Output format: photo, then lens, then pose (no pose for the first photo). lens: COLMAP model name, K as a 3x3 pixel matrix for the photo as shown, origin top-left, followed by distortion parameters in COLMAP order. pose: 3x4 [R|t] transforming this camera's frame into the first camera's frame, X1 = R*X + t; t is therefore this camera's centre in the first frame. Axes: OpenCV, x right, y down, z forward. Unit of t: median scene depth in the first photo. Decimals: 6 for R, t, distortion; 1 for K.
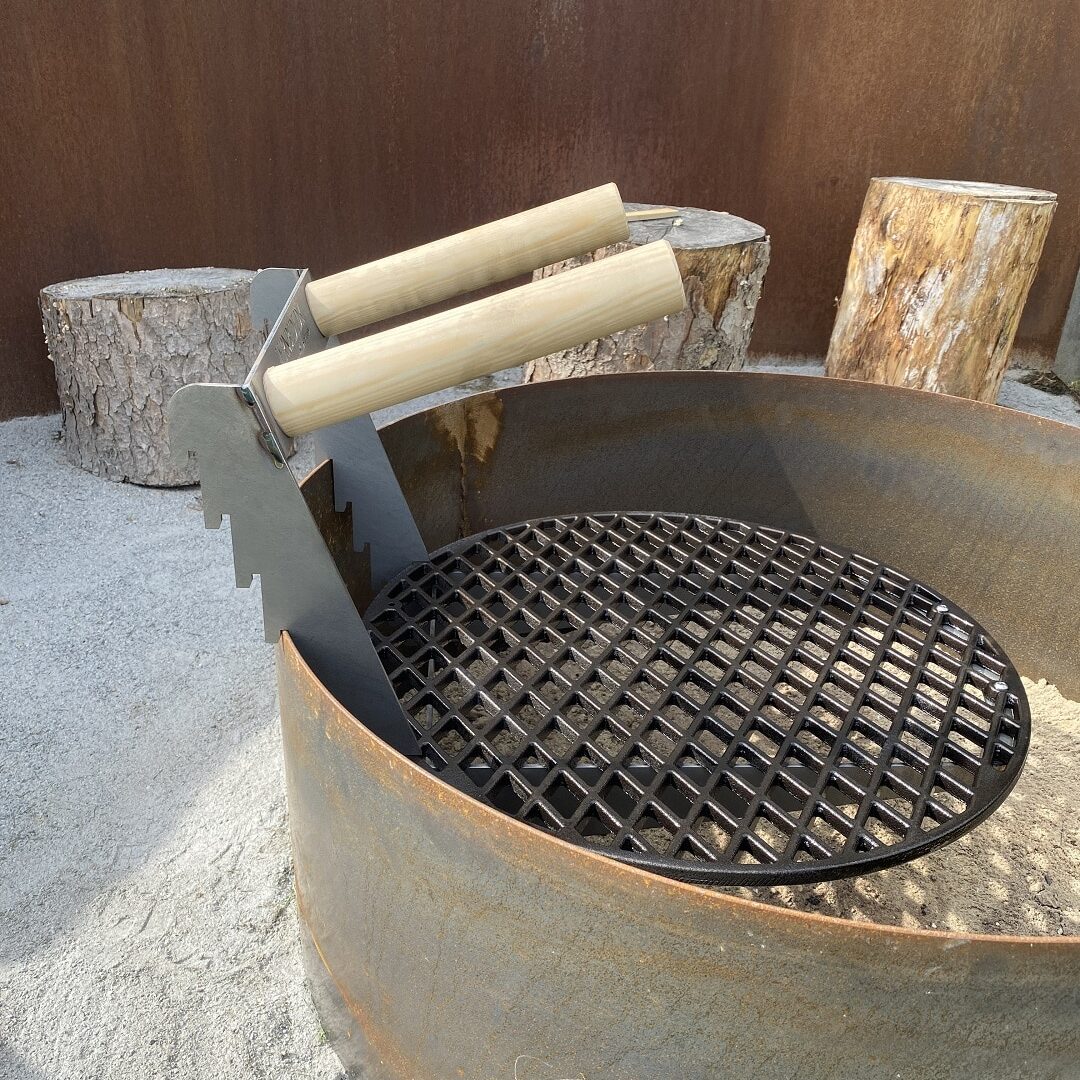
lens RADIAL K [[1257.7, 0, 533.1], [0, 1257.7, 545.8], [0, 0, 1]] dist [-0.009707, 0.000000]
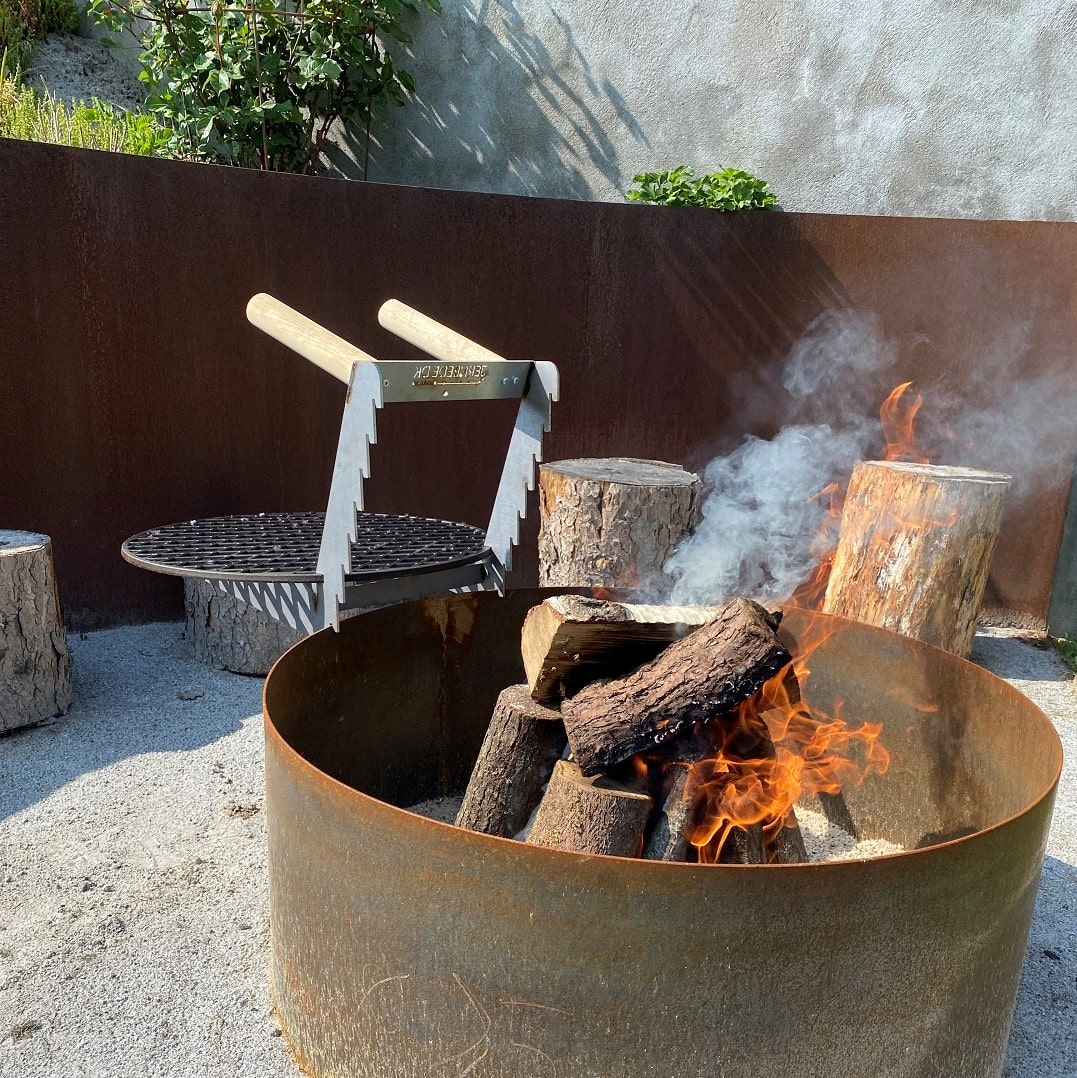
lens RADIAL K [[1255.4, 0, 544.0], [0, 1255.4, 537.5], [0, 0, 1]] dist [-0.009707, 0.000000]
pose [[0.992349, 0.025380, -0.120830, 0.122863], [-0.052585, 0.972325, -0.227636, 0.073761], [0.111708, 0.232248, 0.966220, -0.197336]]
